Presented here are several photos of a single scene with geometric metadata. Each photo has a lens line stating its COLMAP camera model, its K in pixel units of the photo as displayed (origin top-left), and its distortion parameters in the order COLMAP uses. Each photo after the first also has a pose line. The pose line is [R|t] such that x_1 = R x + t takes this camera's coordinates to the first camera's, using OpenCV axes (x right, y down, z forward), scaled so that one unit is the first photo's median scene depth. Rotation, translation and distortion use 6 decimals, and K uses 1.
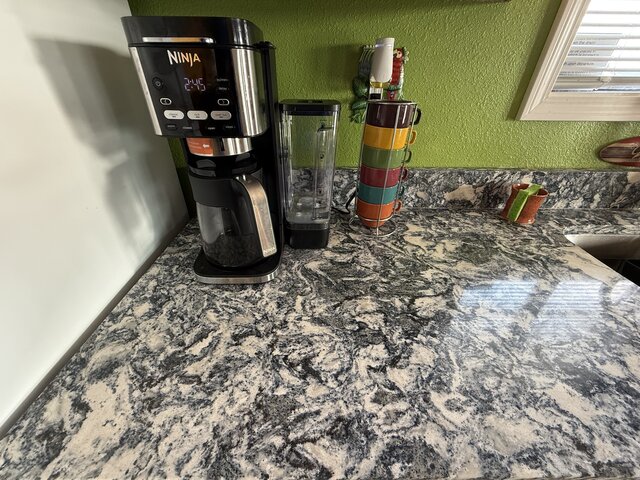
lens RADIAL K [[255.2, 0, 317.7], [0, 255.2, 239.0], [0, 0, 1]] dist [0.001570, 0.000104]
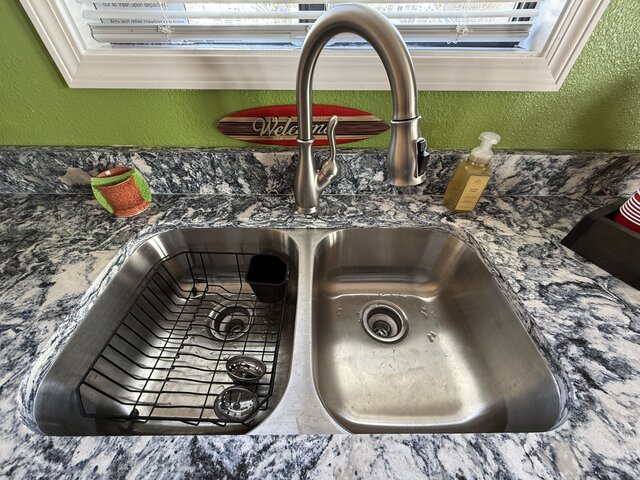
lens RADIAL K [[255.2, 0, 319.1], [0, 255.2, 239.7], [0, 0, 1]] dist [0.001570, 0.000104]
pose [[0.999972, 0.002716, -0.006921, 1.578954], [-0.001347, 0.981680, 0.190535, -0.158098], [0.007312, -0.190520, 0.981656, 0.146560]]
